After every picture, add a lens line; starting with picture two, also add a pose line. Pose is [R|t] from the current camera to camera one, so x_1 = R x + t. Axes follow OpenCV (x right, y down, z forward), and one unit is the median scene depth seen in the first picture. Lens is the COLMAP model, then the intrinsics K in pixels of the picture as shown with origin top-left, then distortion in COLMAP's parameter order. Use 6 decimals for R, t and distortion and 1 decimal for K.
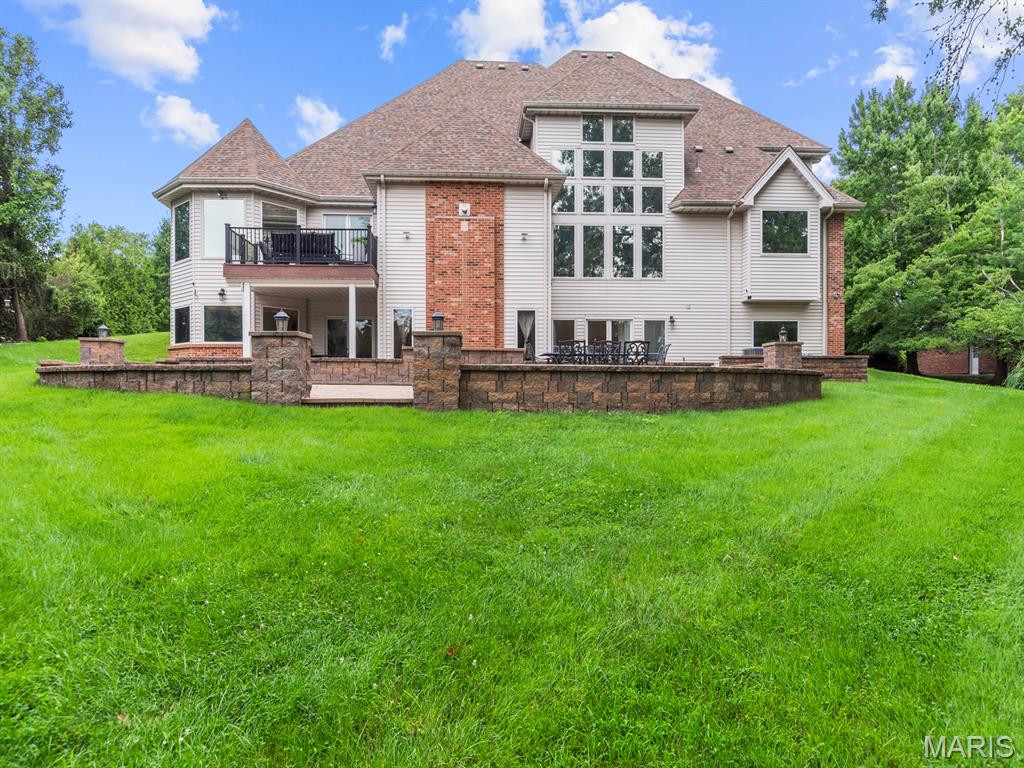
lens RADIAL K [[670.2, 0, 508.3], [0, 670.2, 392.1], [0, 0, 1]] dist [0.009653, 0.000255]
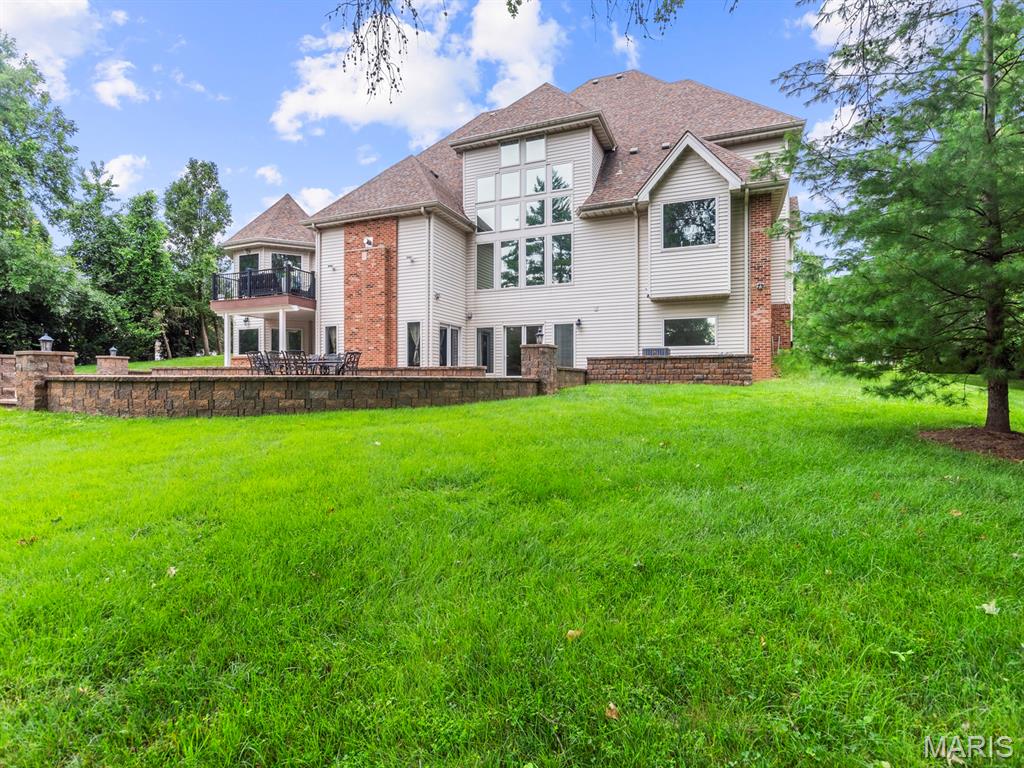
lens RADIAL K [[548.1, 0, 508.3], [0, 548.1, 377.8], [0, 0, 1]] dist [0.007154, -0.002878]
pose [[0.887204, -0.002849, -0.461369, 0.541983], [-0.003399, 0.999913, -0.012709, -0.012021], [0.461365, 0.012843, 0.887117, 0.205947]]
